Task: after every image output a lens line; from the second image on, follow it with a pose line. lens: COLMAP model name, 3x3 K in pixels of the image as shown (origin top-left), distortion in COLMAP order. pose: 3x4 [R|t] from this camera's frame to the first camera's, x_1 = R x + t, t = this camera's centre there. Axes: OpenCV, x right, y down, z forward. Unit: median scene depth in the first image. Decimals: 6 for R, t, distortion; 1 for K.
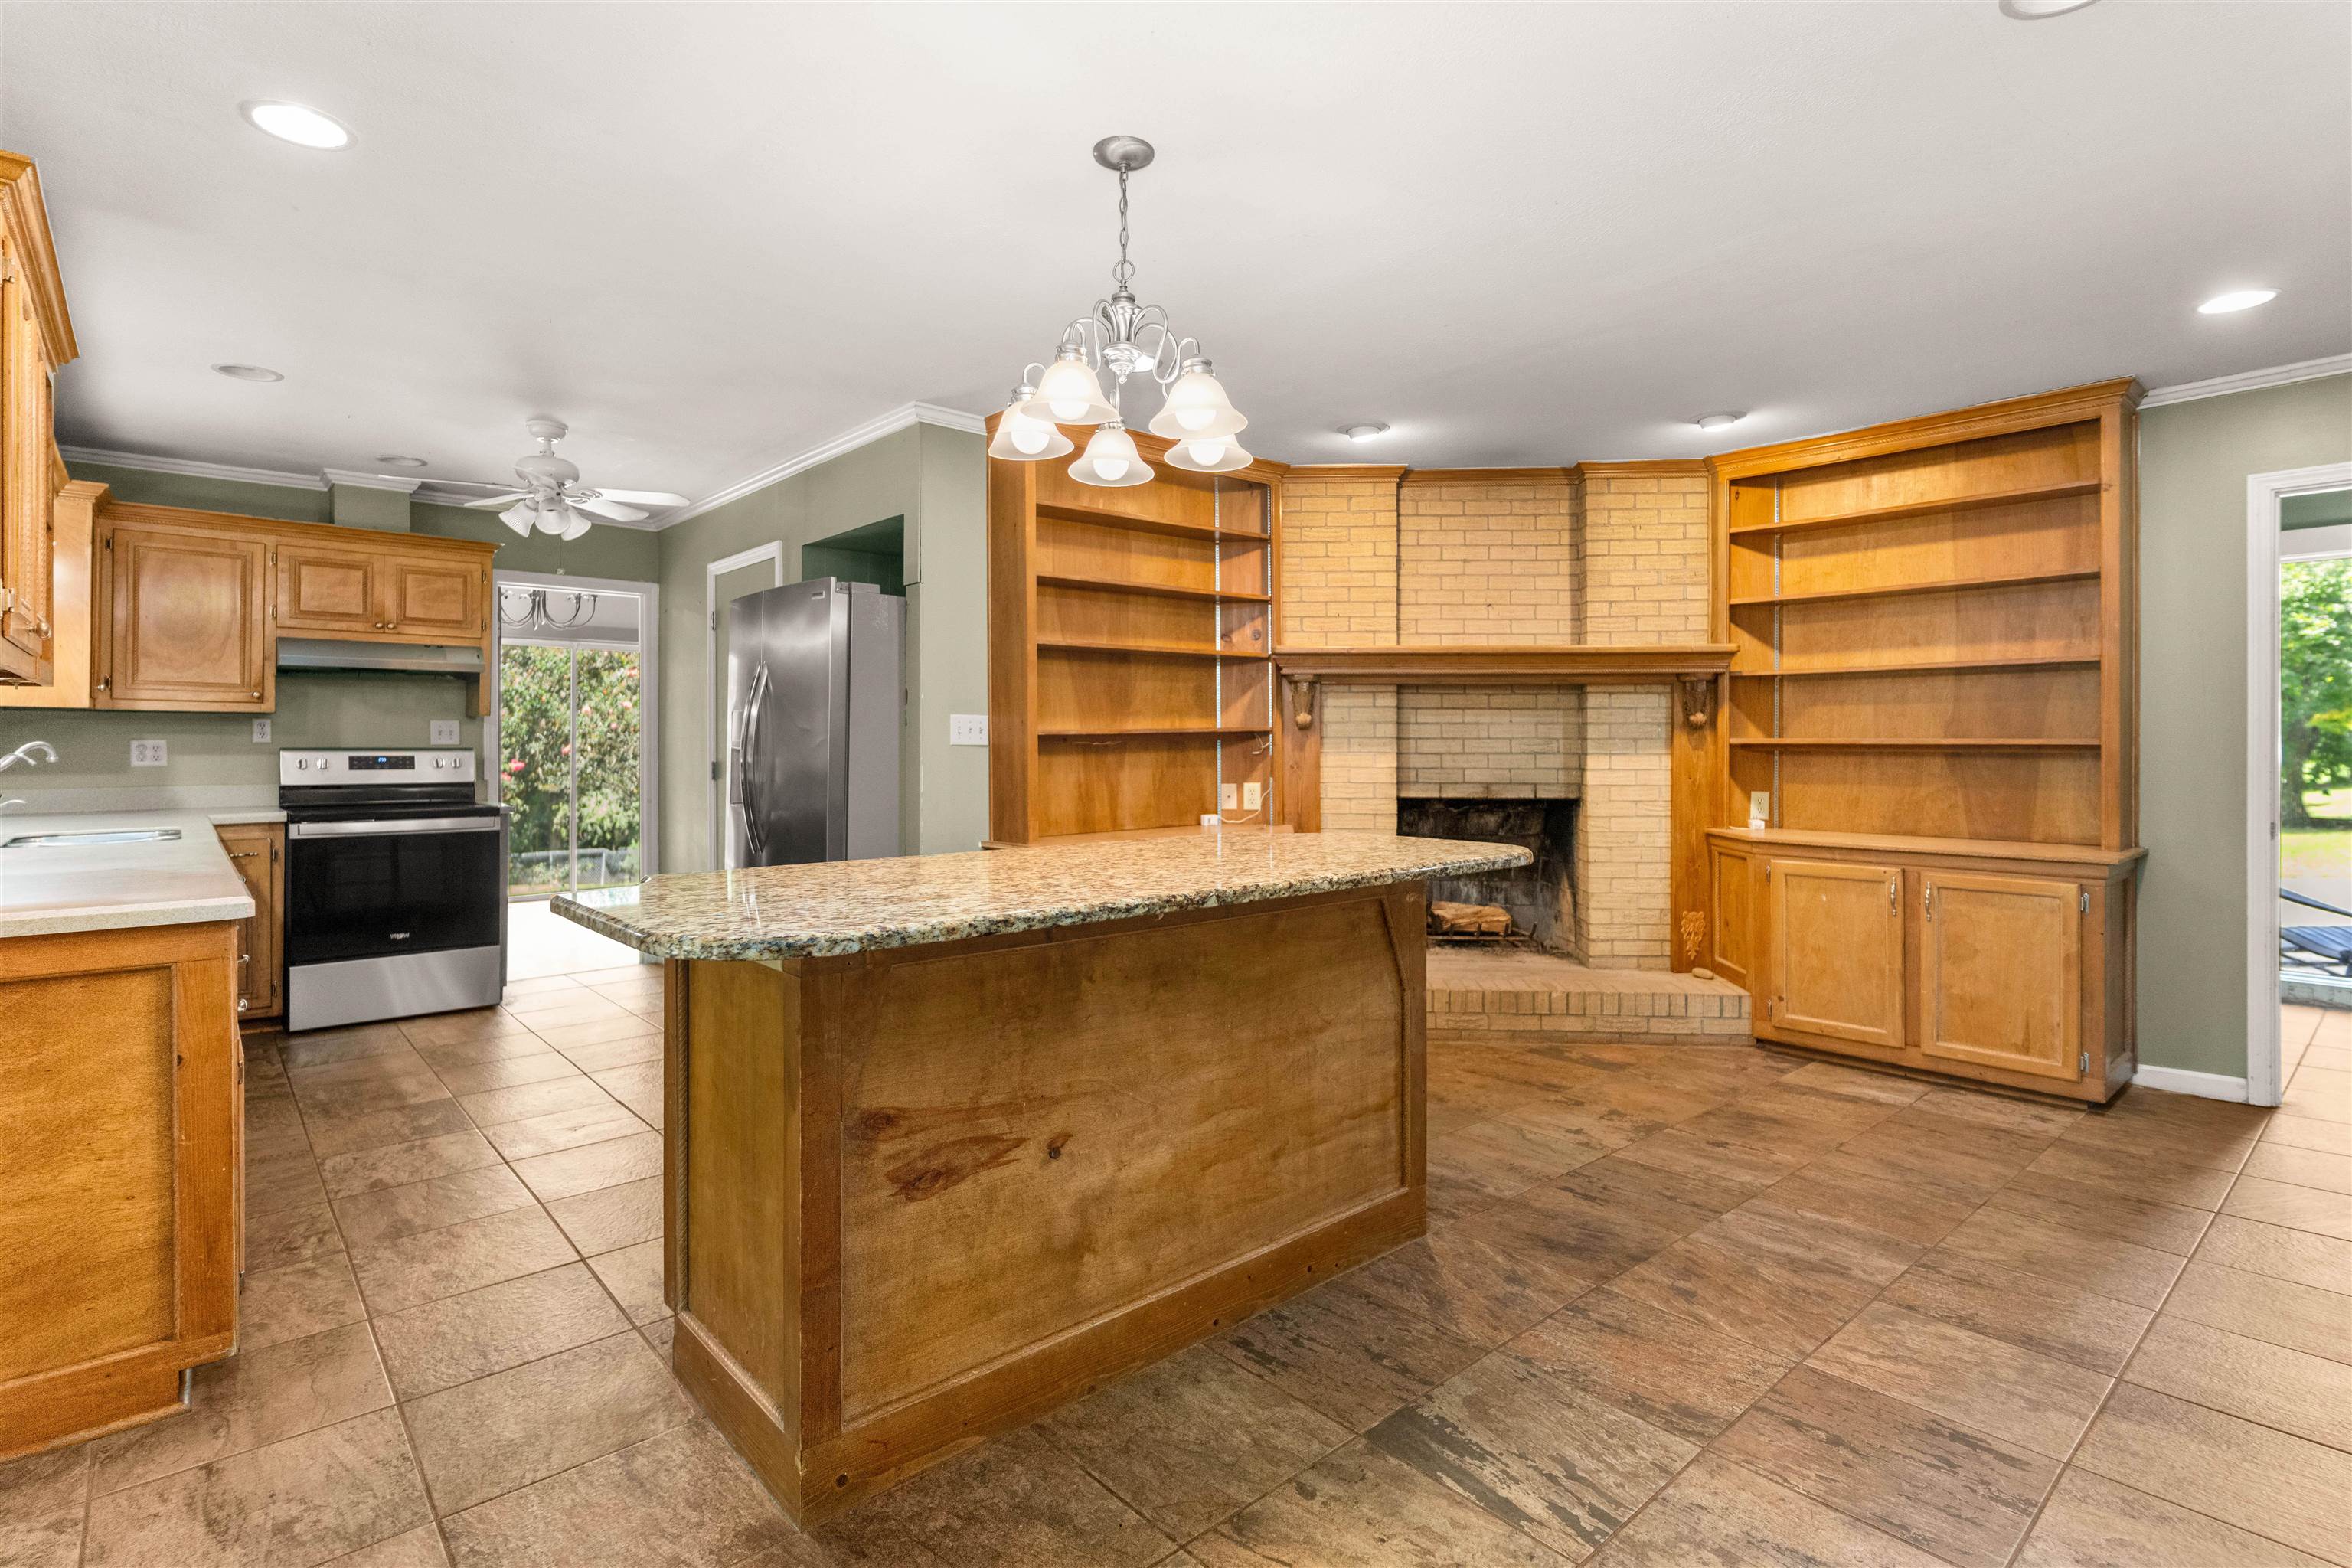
lens RADIAL K [[1131.2, 0, 1185.7], [0, 1131.2, 746.7], [0, 0, 1]] dist [0.001232, 0.000429]
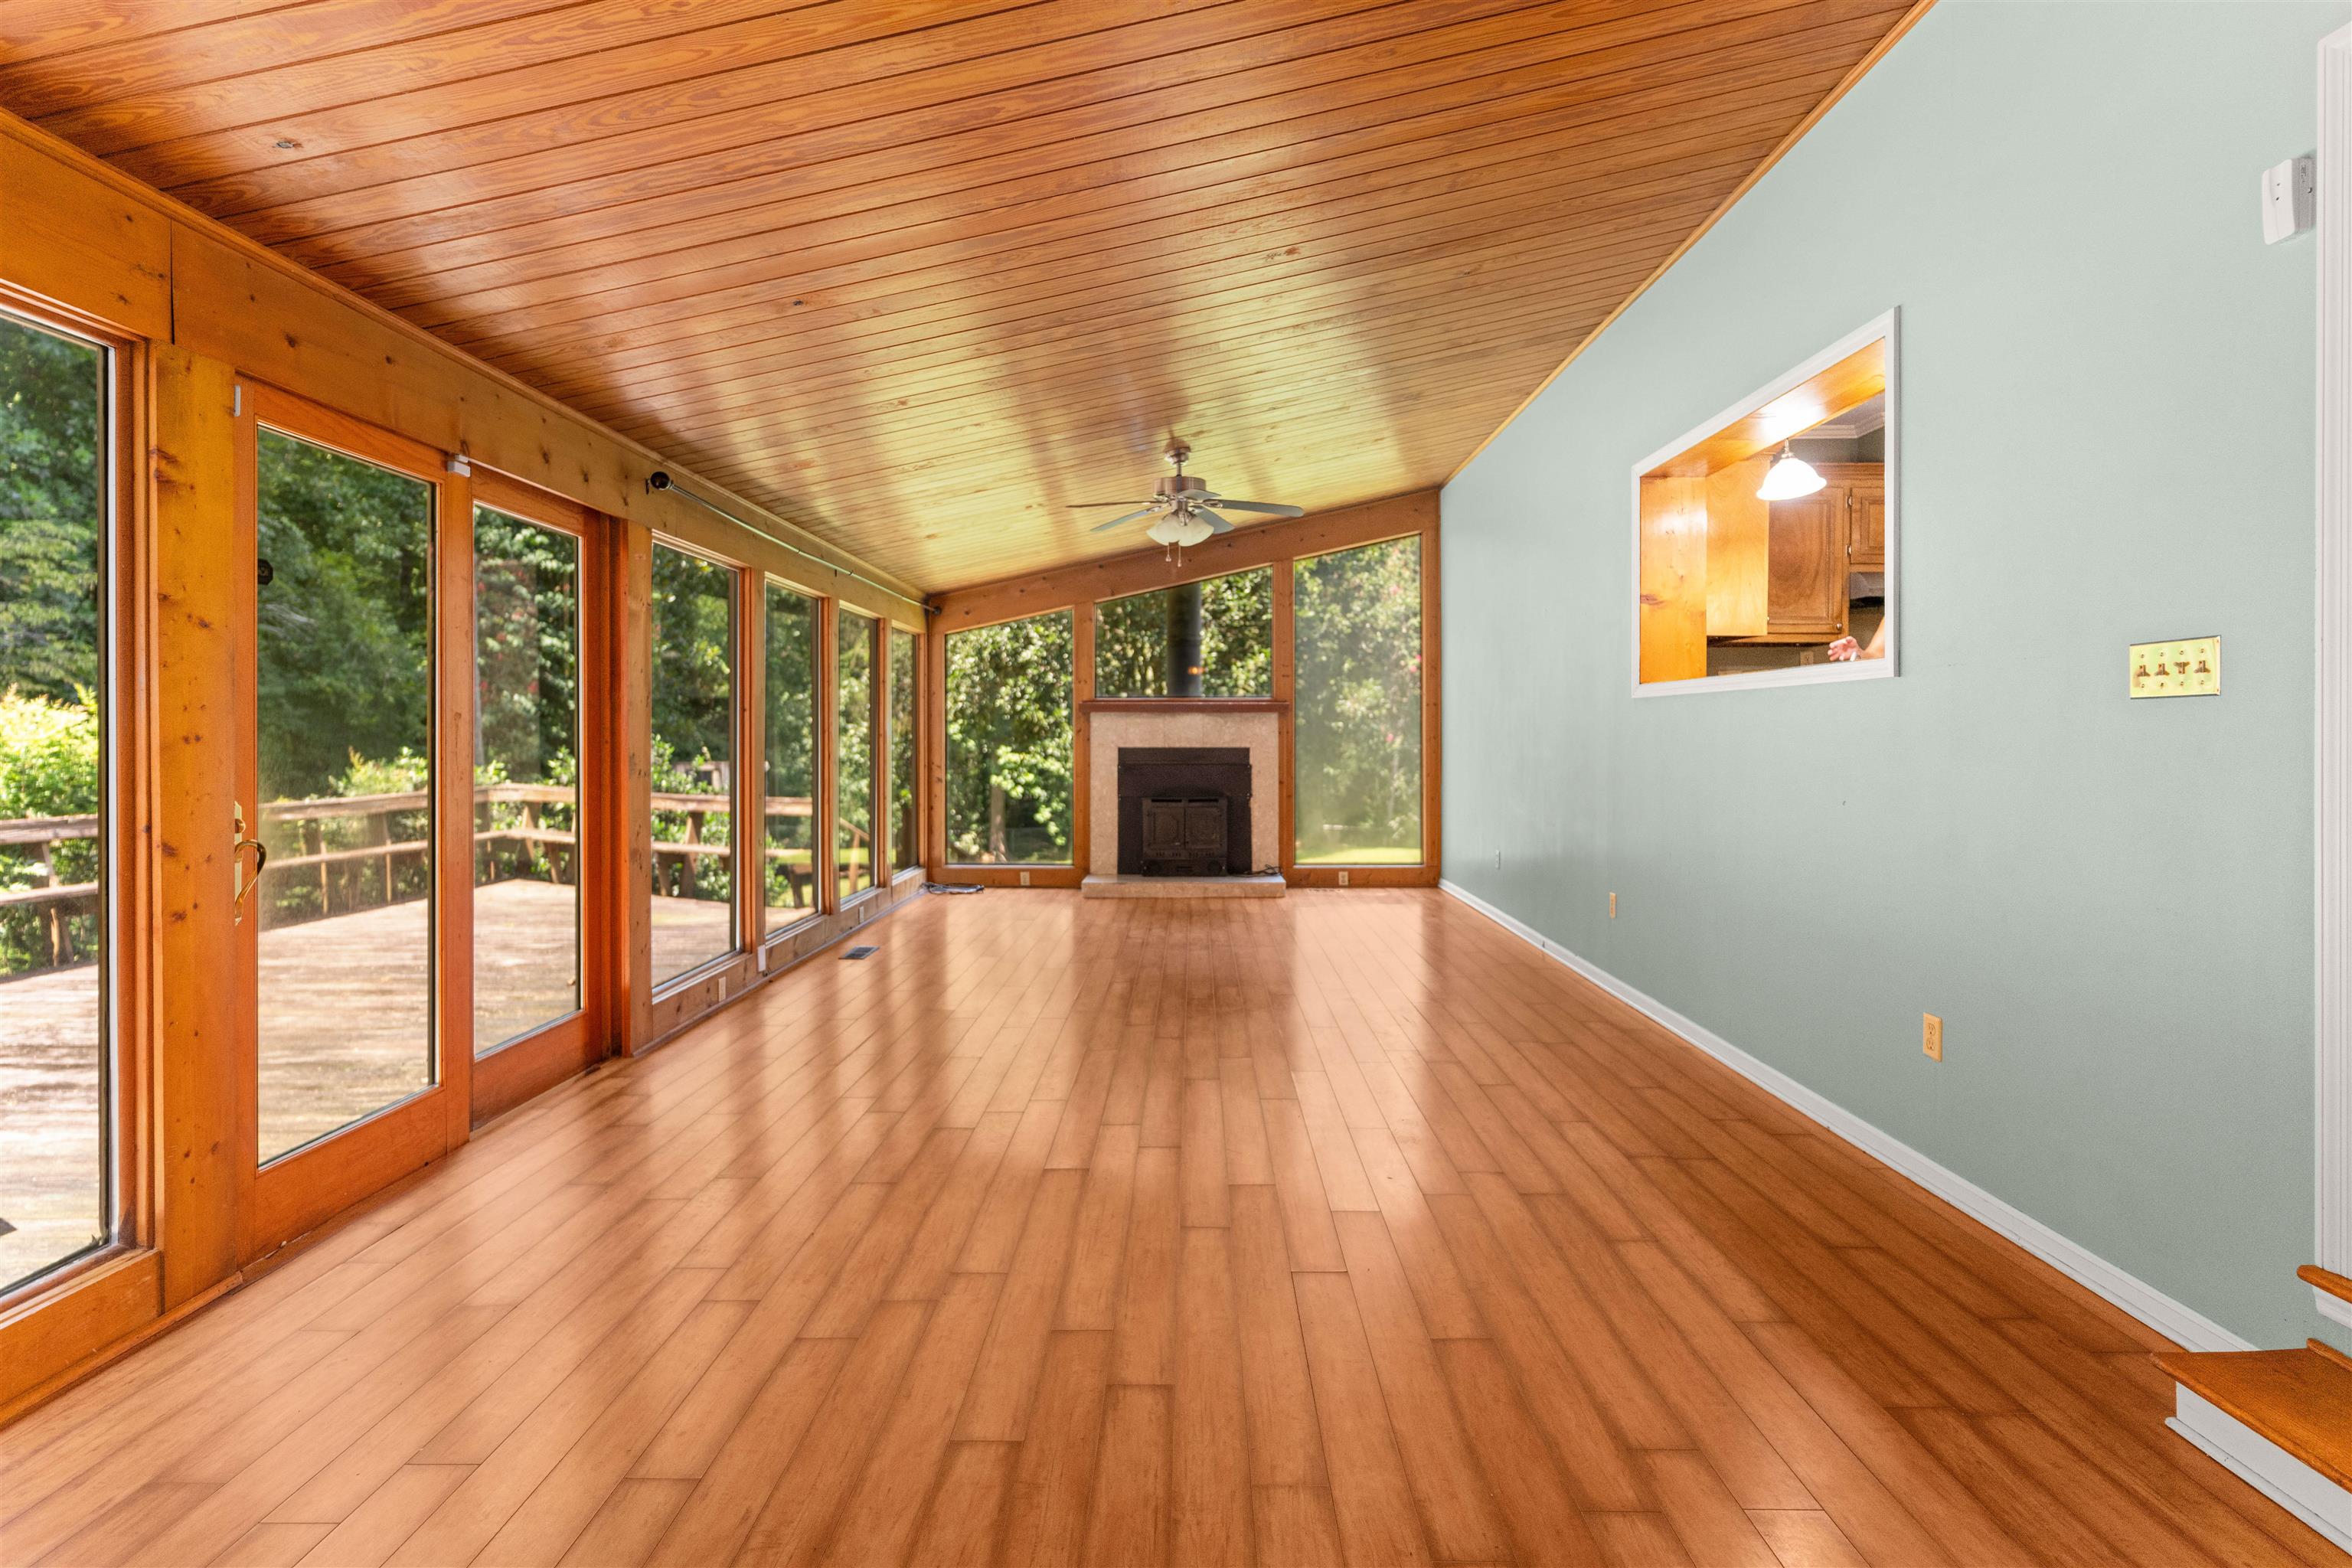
lens RADIAL K [[1149.7, 0, 1181.6], [0, 1149.7, 739.1], [0, 0, 1]] dist [0.000379, 0.000533]
pose [[0.734293, 0.001333, -0.678832, -0.513076], [0.000301, 0.999997, 0.002289, 0.059443], [0.678833, -0.001885, 0.734290, -0.246374]]
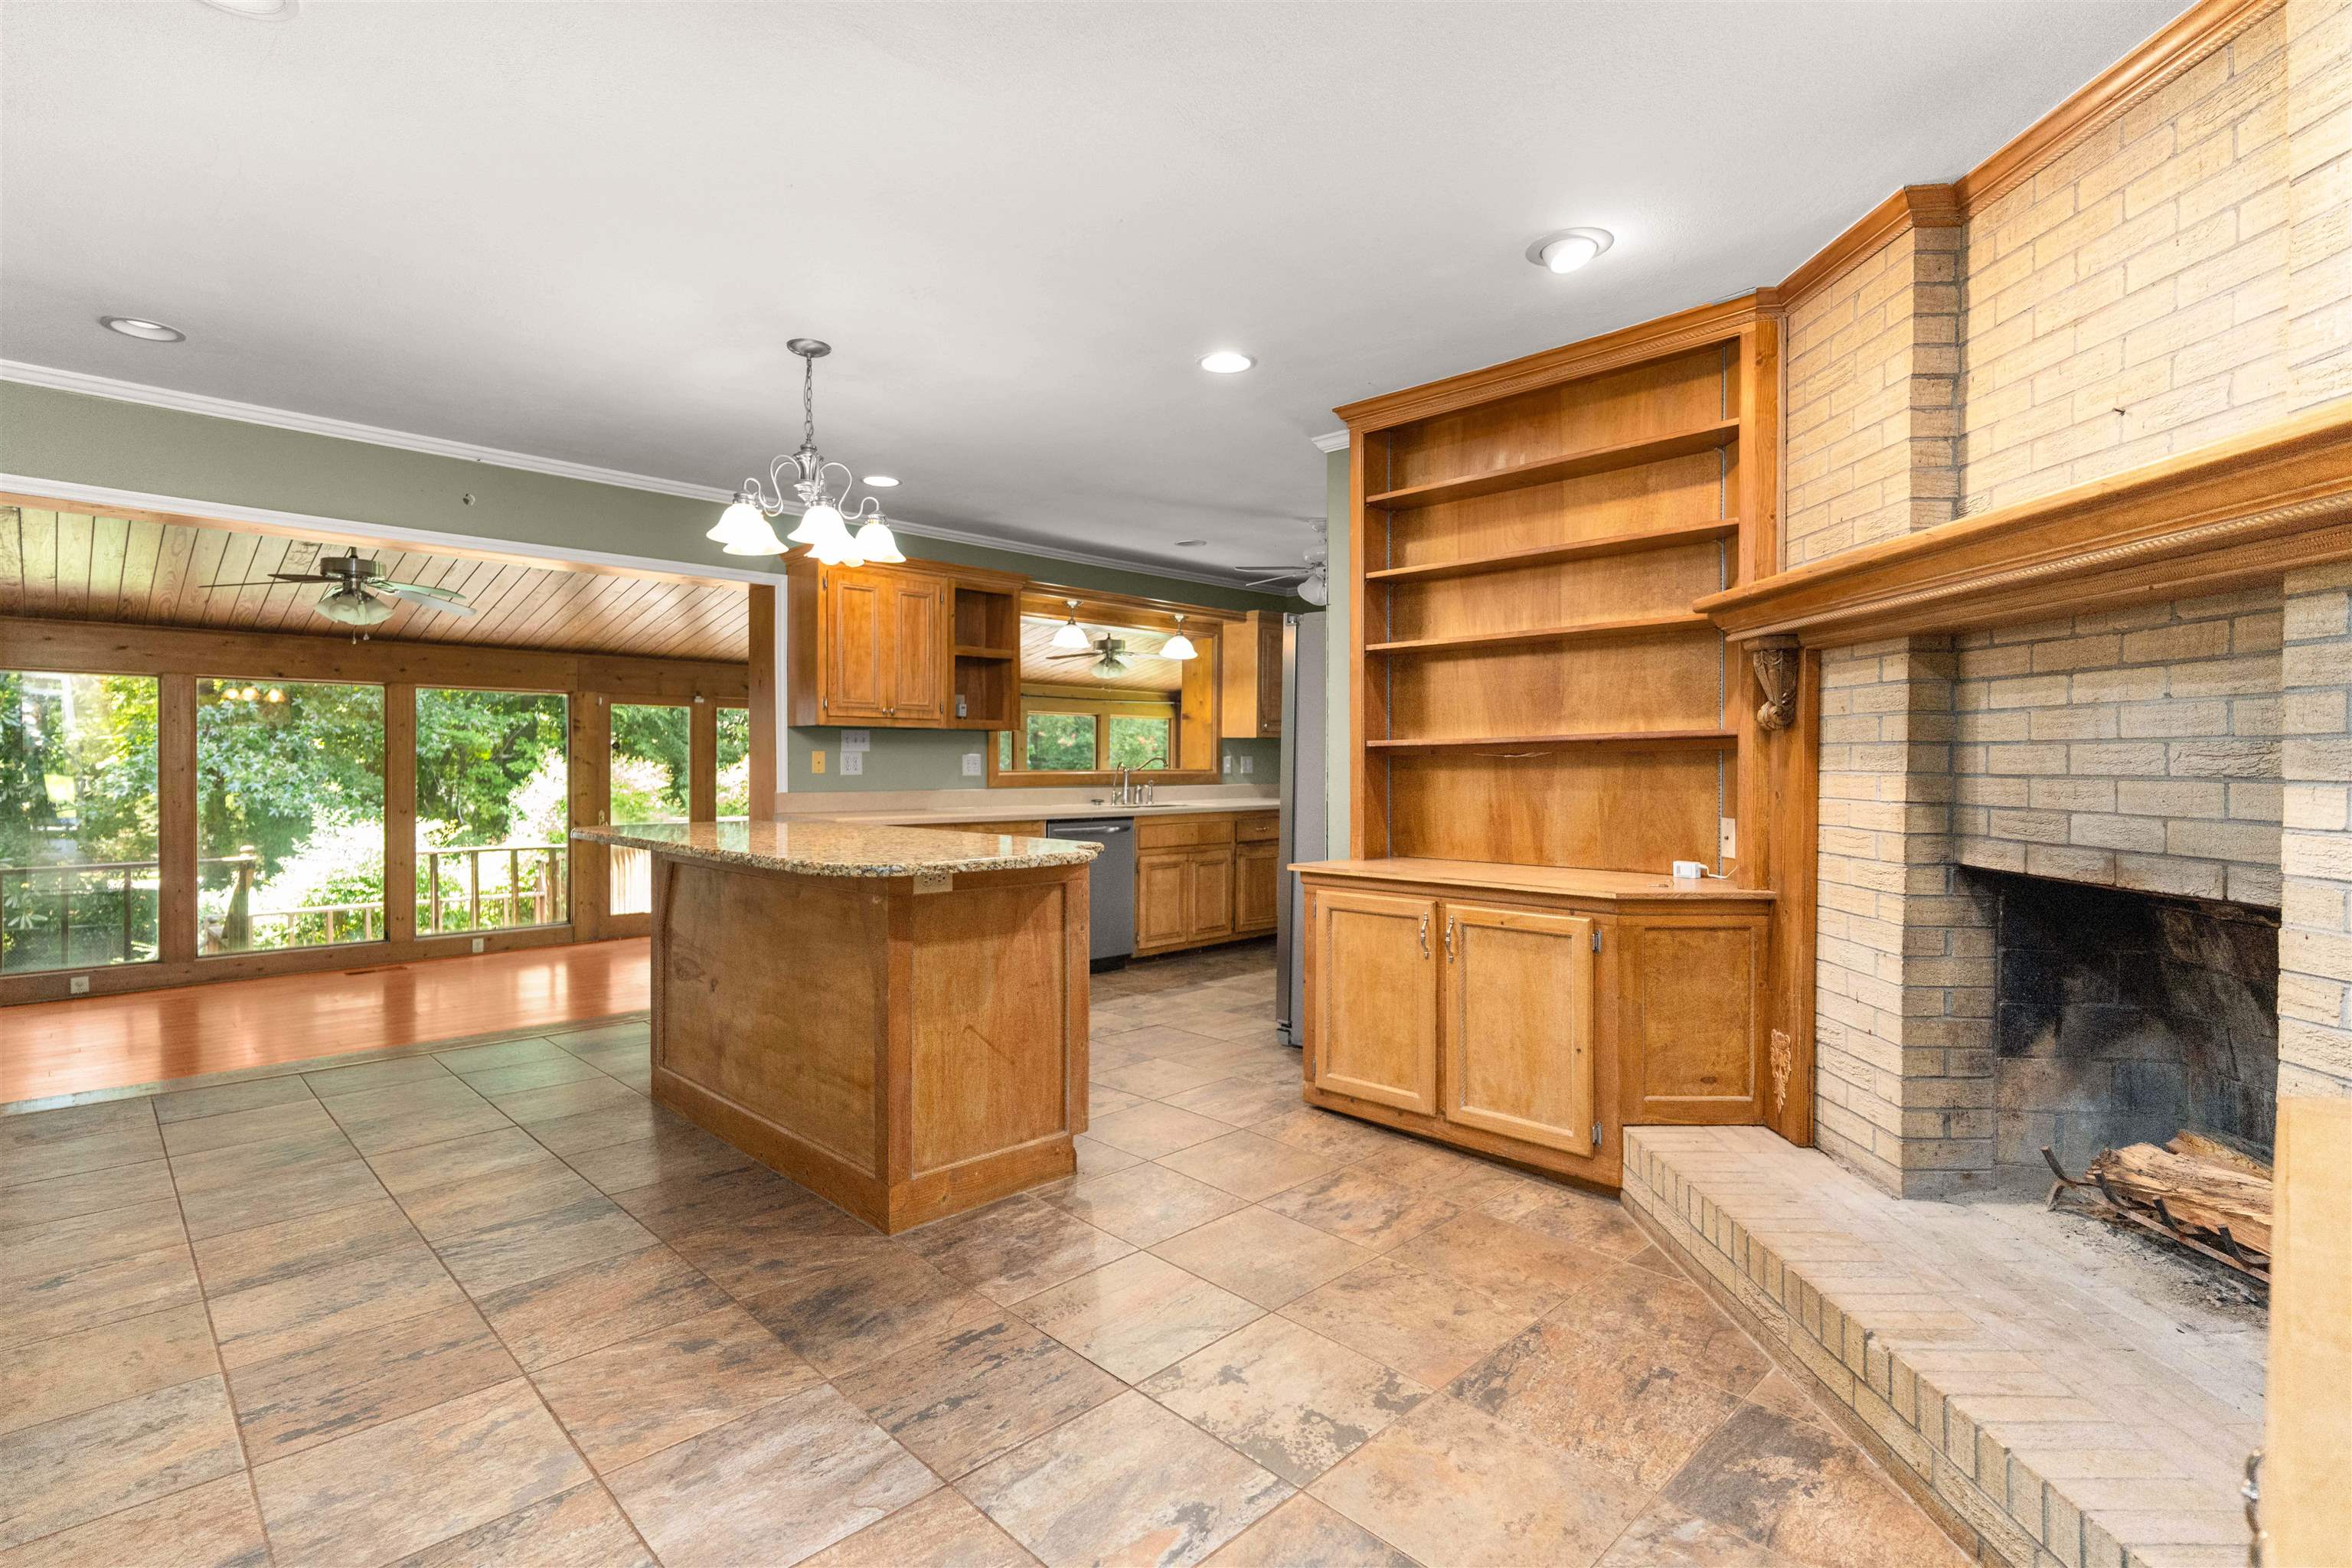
lens RADIAL K [[1133.7, 0, 1176.0], [0, 1133.7, 784.0], [0, 0, 1]] dist [-0.000585, -0.000286]
pose [[0.051967, 0.020864, -0.998431, 0.677477], [-0.005966, 0.999770, 0.020582, 0.002029], [0.998631, 0.004887, 0.052079, 0.661730]]
